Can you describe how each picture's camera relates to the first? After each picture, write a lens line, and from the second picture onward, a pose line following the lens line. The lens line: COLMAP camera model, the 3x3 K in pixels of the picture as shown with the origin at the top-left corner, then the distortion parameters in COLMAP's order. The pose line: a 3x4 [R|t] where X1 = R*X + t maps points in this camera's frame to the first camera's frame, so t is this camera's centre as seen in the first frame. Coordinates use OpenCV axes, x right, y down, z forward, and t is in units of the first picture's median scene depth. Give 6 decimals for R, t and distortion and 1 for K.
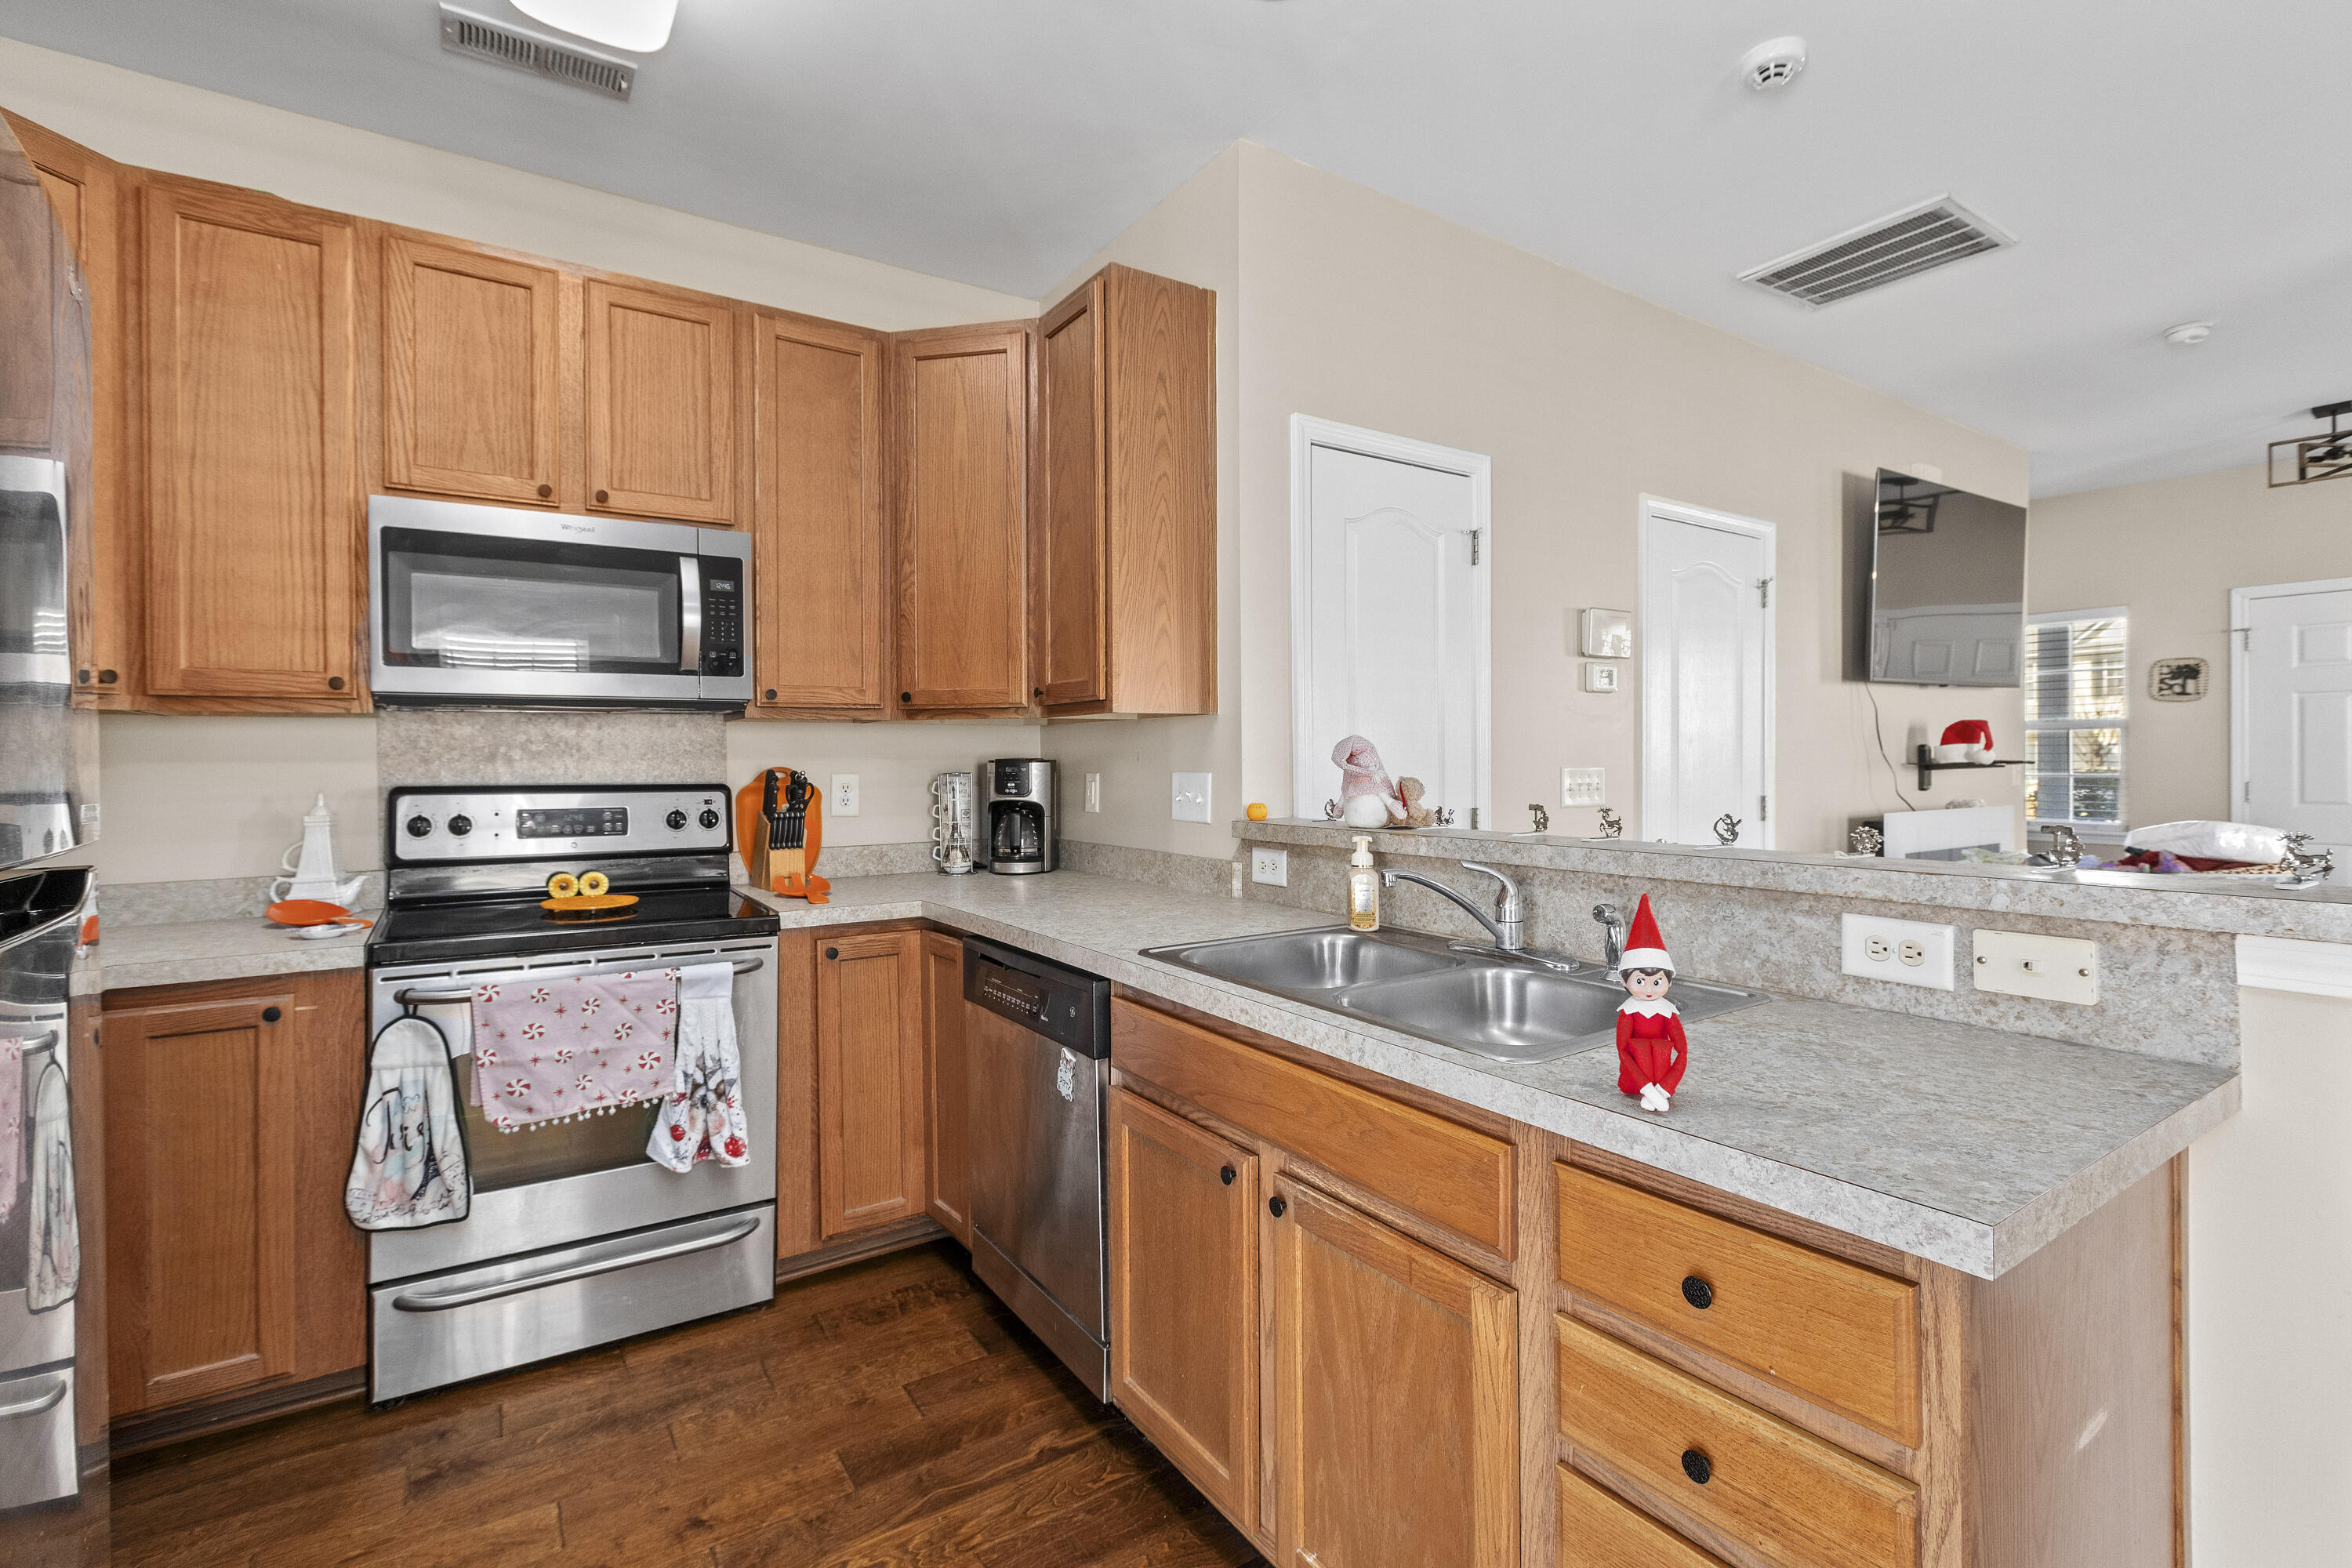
lens RADIAL K [[1067.8, 0, 1171.1], [0, 1067.8, 770.4], [0, 0, 1]] dist [-0.001319, 0.000117]
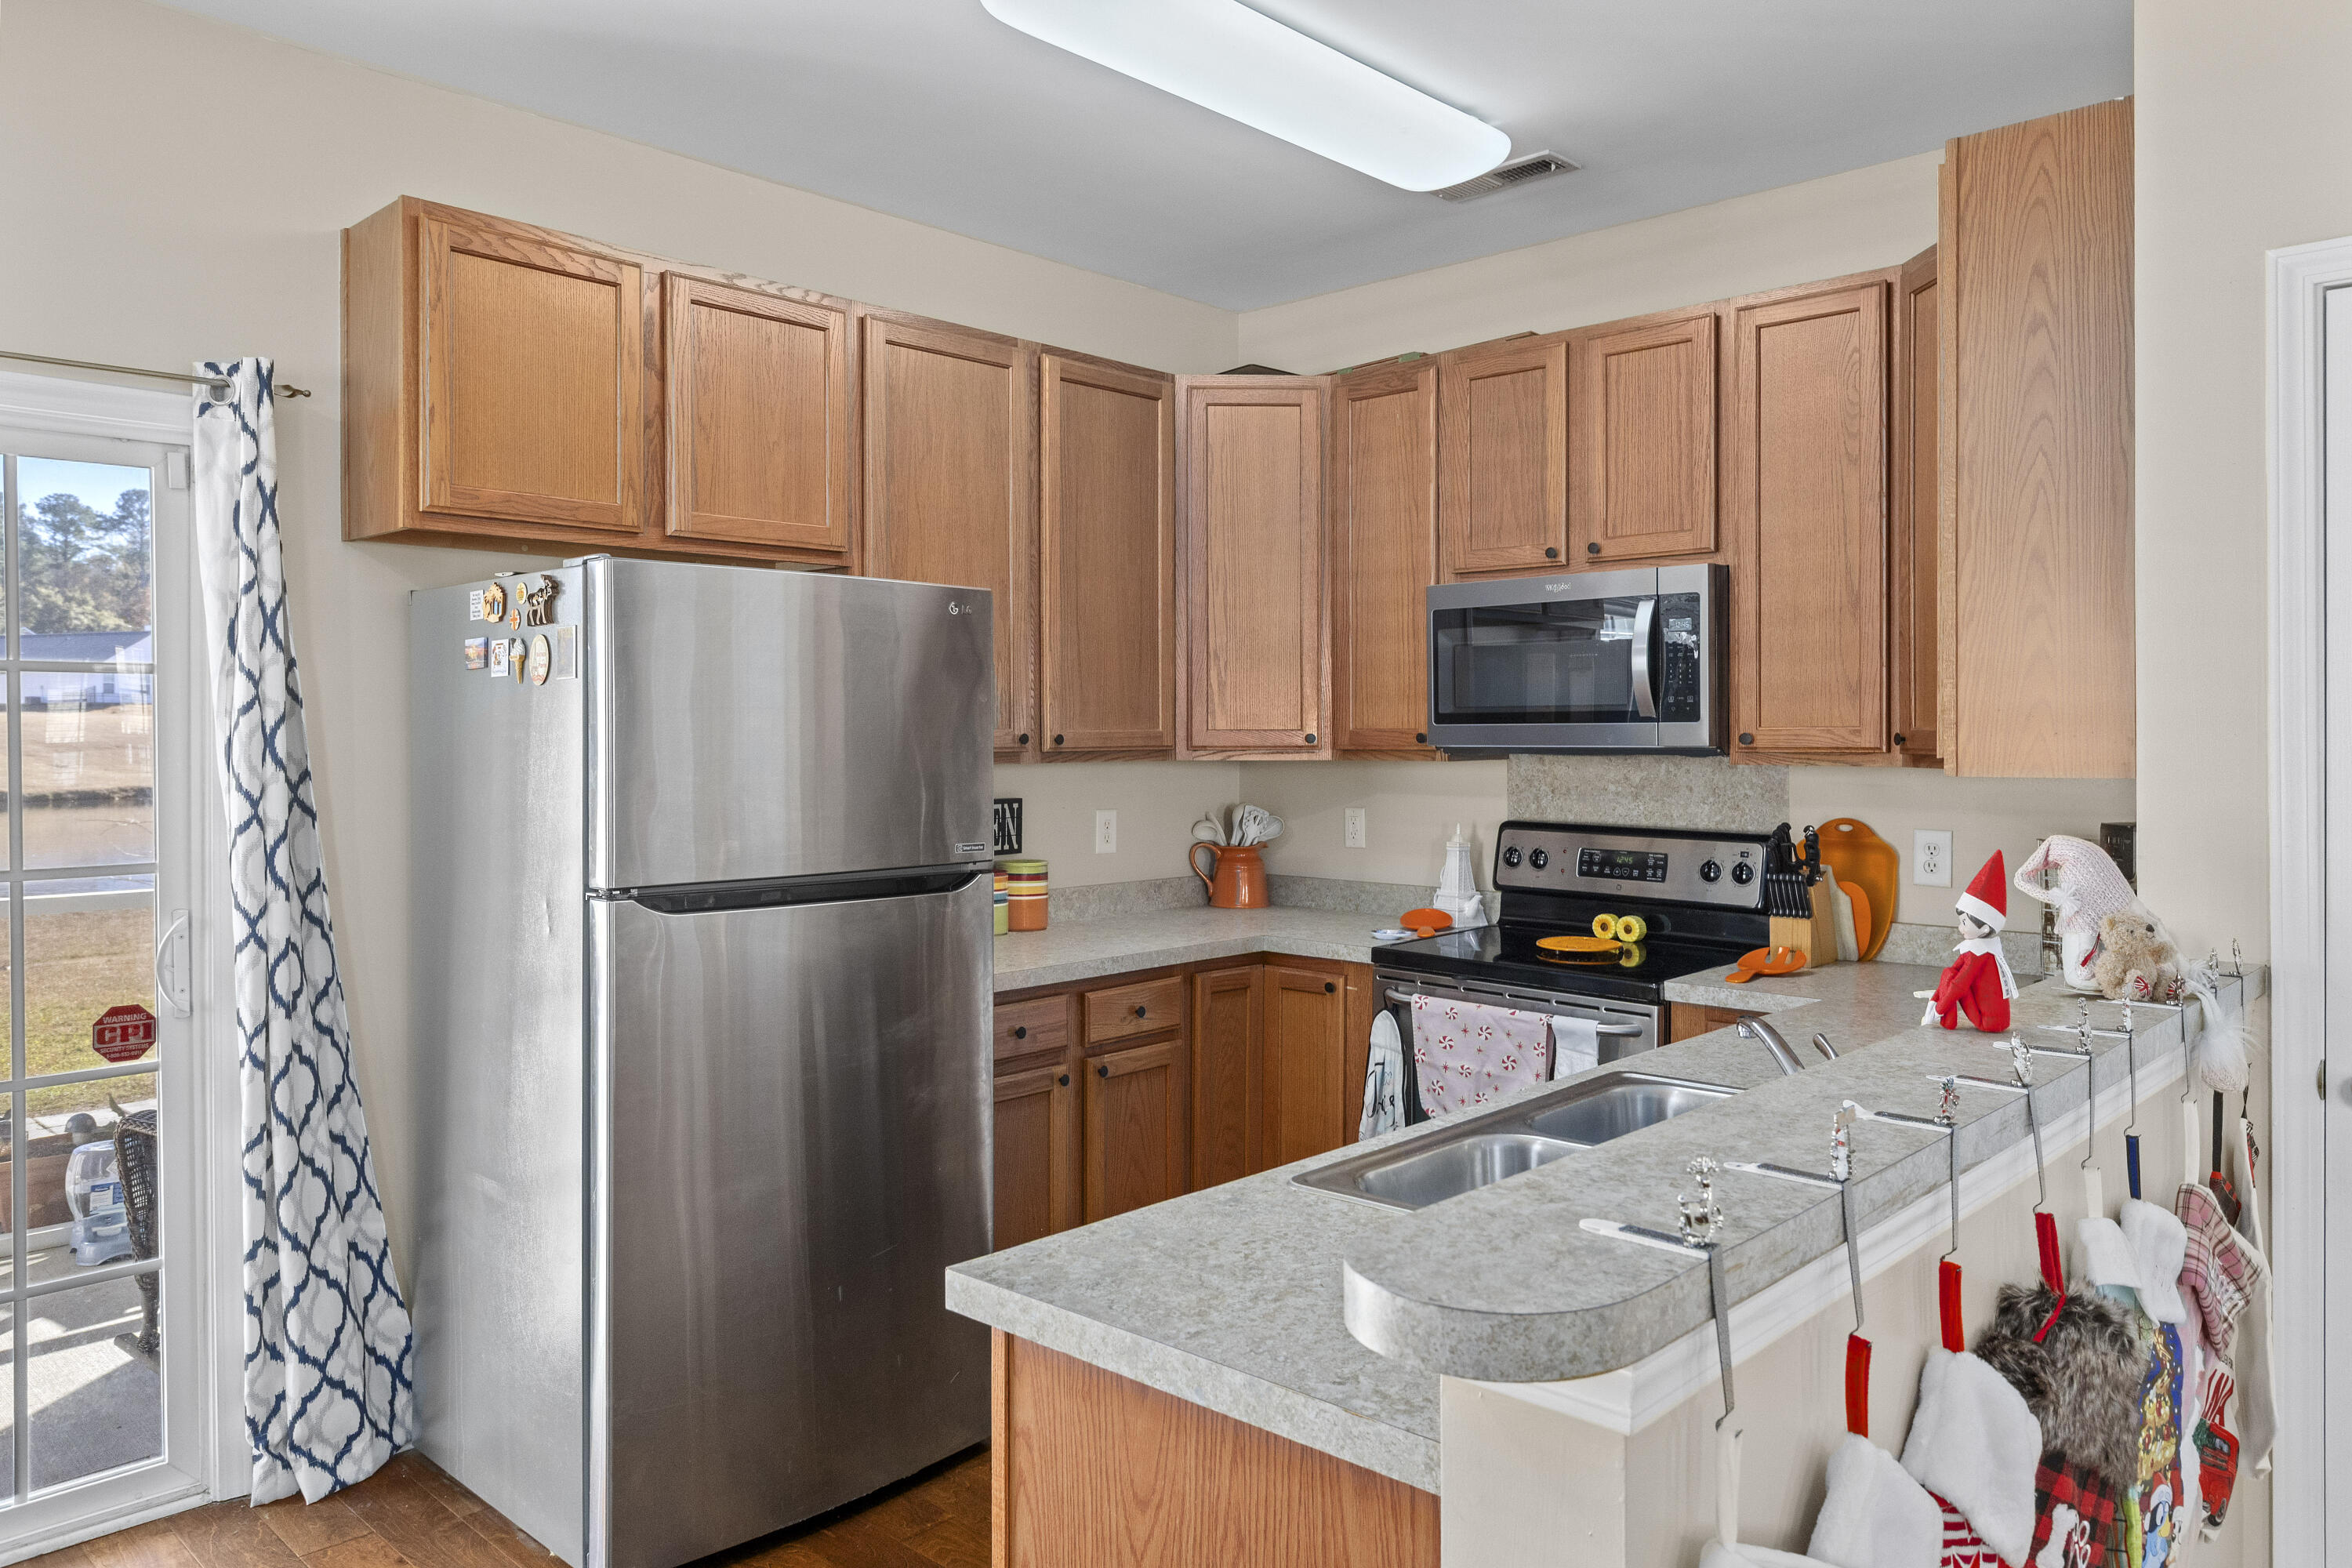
lens RADIAL K [[1651.3, 0, 1168.2], [0, 1651.3, 768.0], [0, 0, 1]] dist [0.010539, 0.001917]
pose [[0.215801, 0.029219, -0.976000, 0.884547], [-0.010536, 0.999564, 0.027595, -0.082996], [0.976381, 0.004328, 0.216014, 0.252985]]
